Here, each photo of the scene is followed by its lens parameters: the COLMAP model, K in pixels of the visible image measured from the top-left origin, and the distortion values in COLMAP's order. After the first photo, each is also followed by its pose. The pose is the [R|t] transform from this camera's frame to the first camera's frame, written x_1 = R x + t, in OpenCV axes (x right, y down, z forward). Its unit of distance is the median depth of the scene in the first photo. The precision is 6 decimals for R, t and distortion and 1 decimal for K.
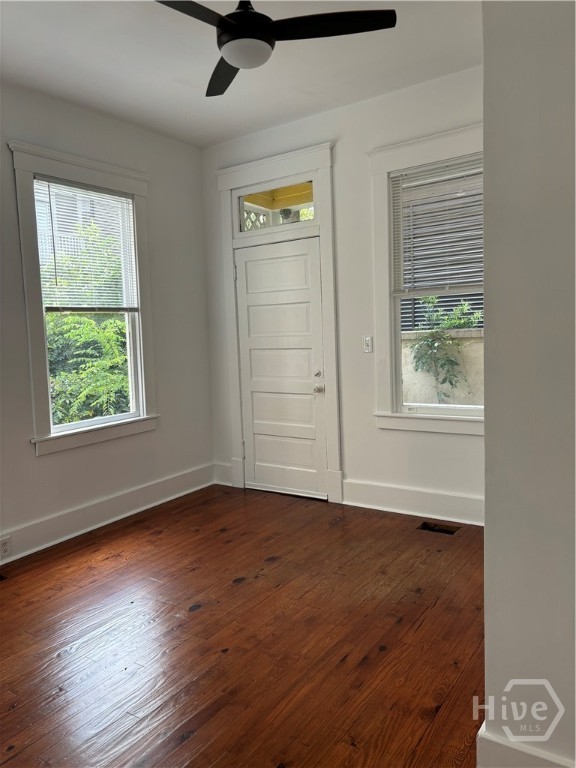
lens RADIAL K [[583.6, 0, 284.8], [0, 583.6, 384.3], [0, 0, 1]] dist [0.011496, 0.000709]
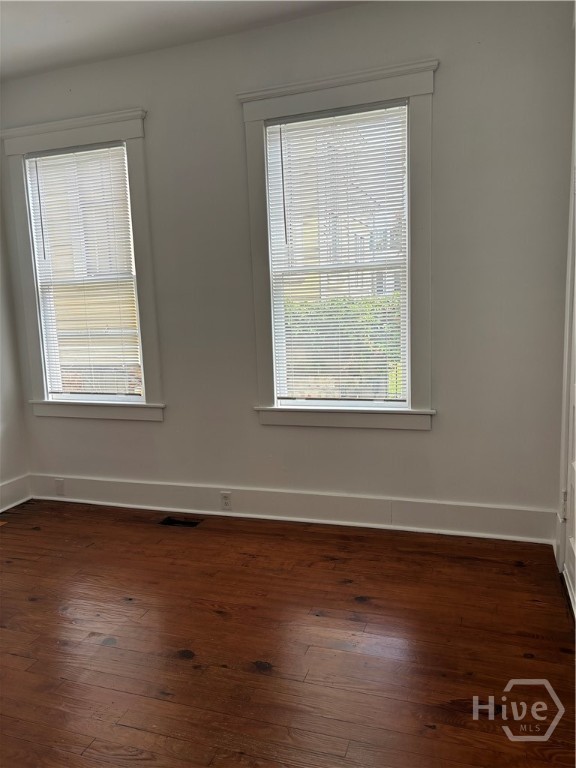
lens RADIAL K [[583.6, 0, 284.8], [0, 583.6, 384.3], [0, 0, 1]] dist [0.011496, 0.000709]
pose [[0.253998, 0.167505, -0.952590, 0.440281], [-0.064056, 0.985640, 0.156237, -0.086091], [0.965081, 0.021335, 0.261081, 0.694071]]
